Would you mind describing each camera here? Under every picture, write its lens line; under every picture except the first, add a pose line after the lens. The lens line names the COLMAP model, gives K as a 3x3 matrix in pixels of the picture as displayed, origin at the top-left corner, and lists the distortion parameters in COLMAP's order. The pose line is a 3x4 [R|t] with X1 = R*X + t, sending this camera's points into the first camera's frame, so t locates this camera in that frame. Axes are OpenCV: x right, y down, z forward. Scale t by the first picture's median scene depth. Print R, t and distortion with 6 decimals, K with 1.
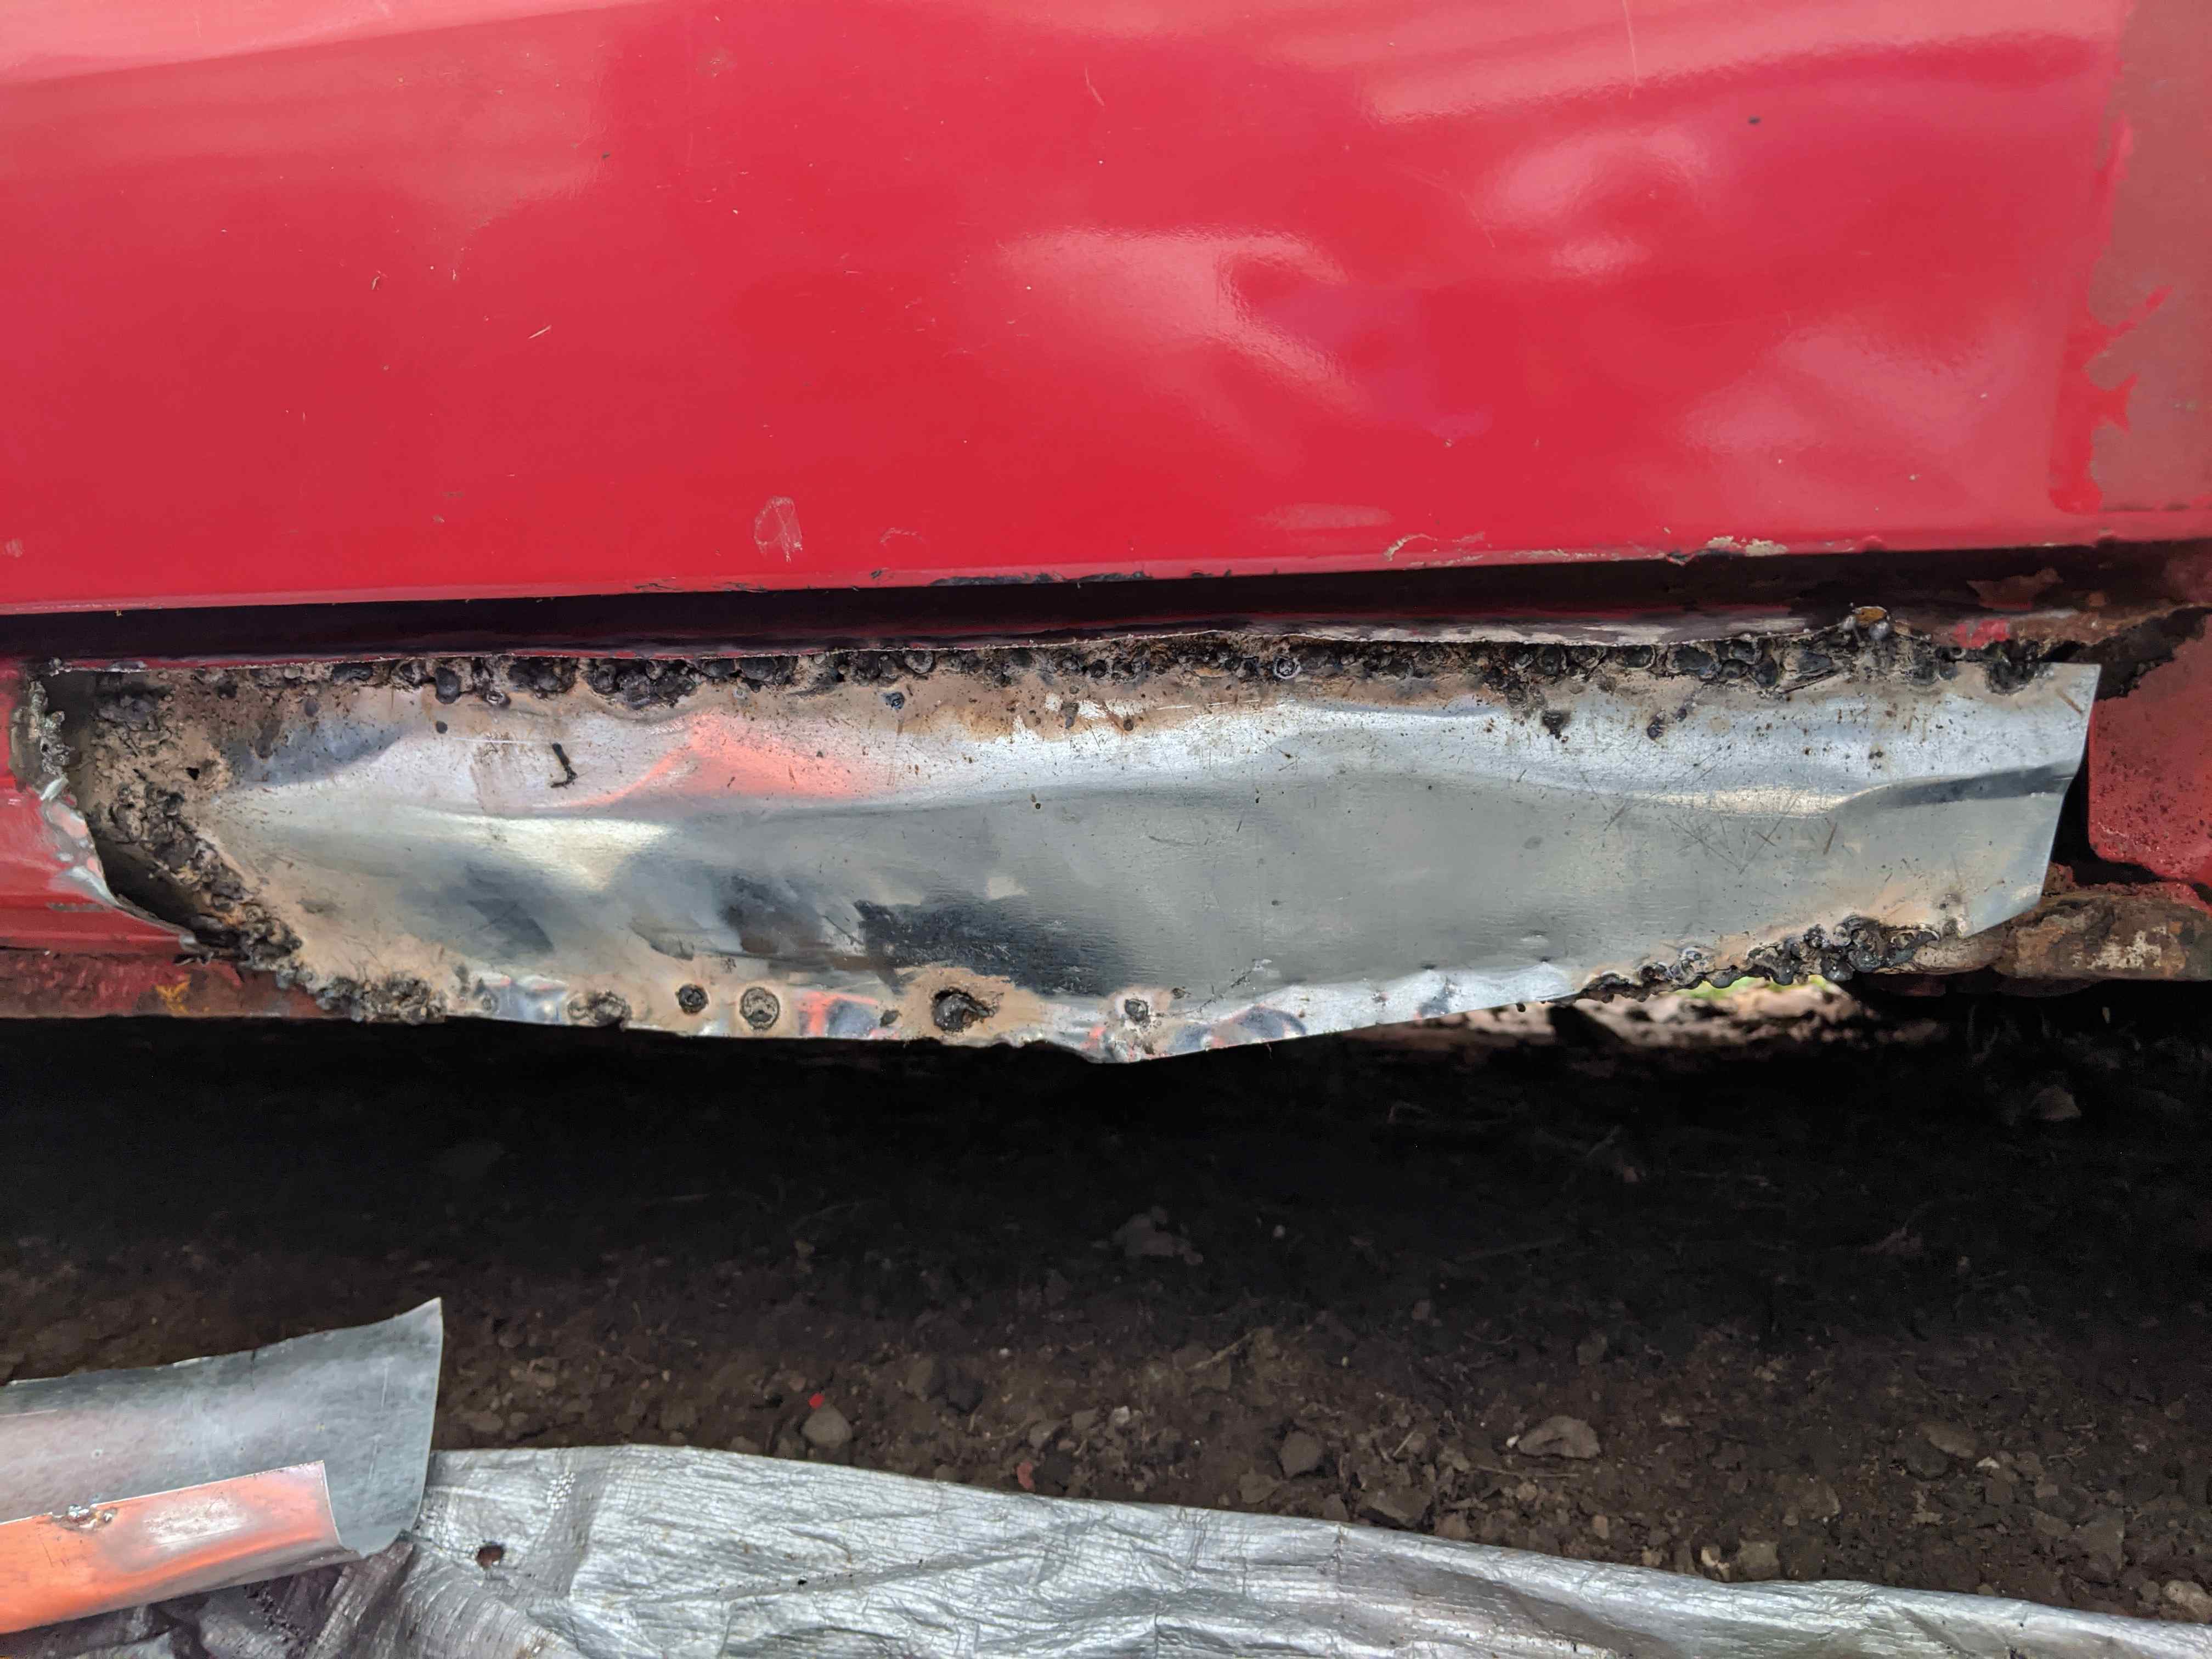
lens RADIAL K [[1704.6, 0, 1106.0], [0, 1704.6, 829.5], [0, 0, 1]] dist [-0.002043, -0.005340]
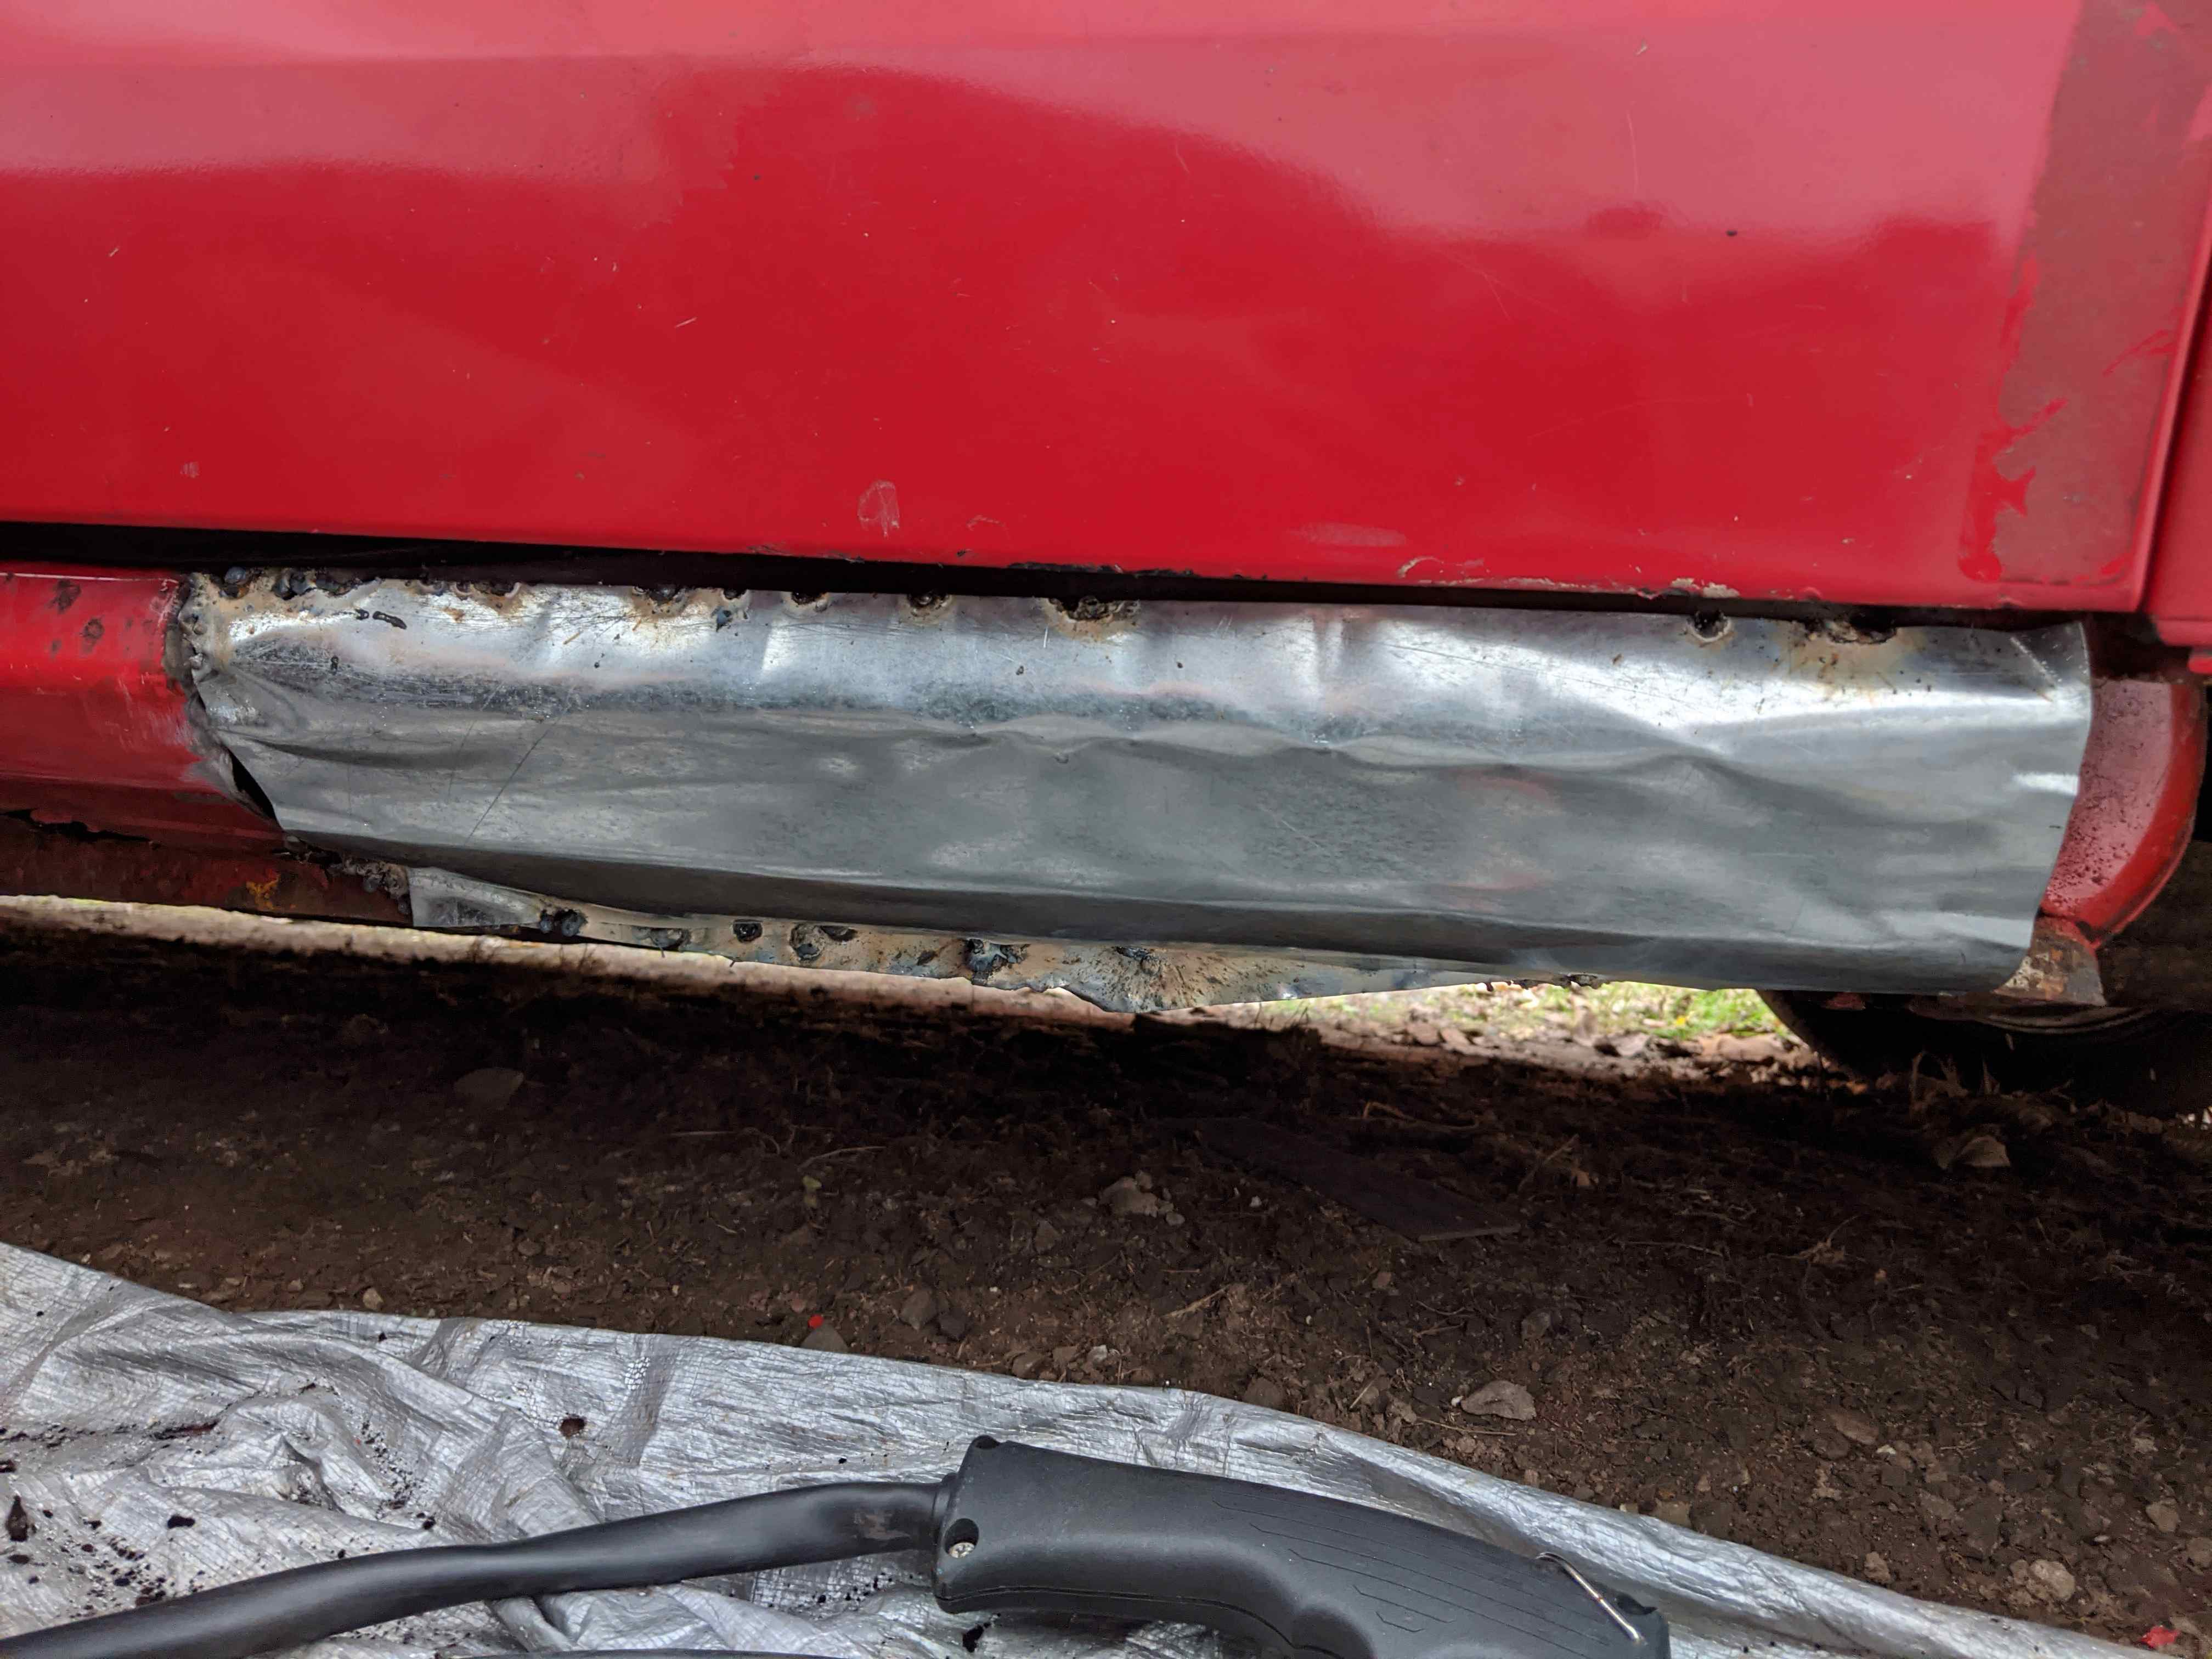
lens RADIAL K [[1931.7, 0, 1106.0], [0, 1931.7, 829.5], [0, 0, 1]] dist [0.000363, 0.008442]
pose [[0.996431, 0.080228, 0.026233, -0.045361], [-0.079264, 0.996206, -0.035919, 0.056337], [-0.029016, 0.033711, 0.999010, -0.233009]]
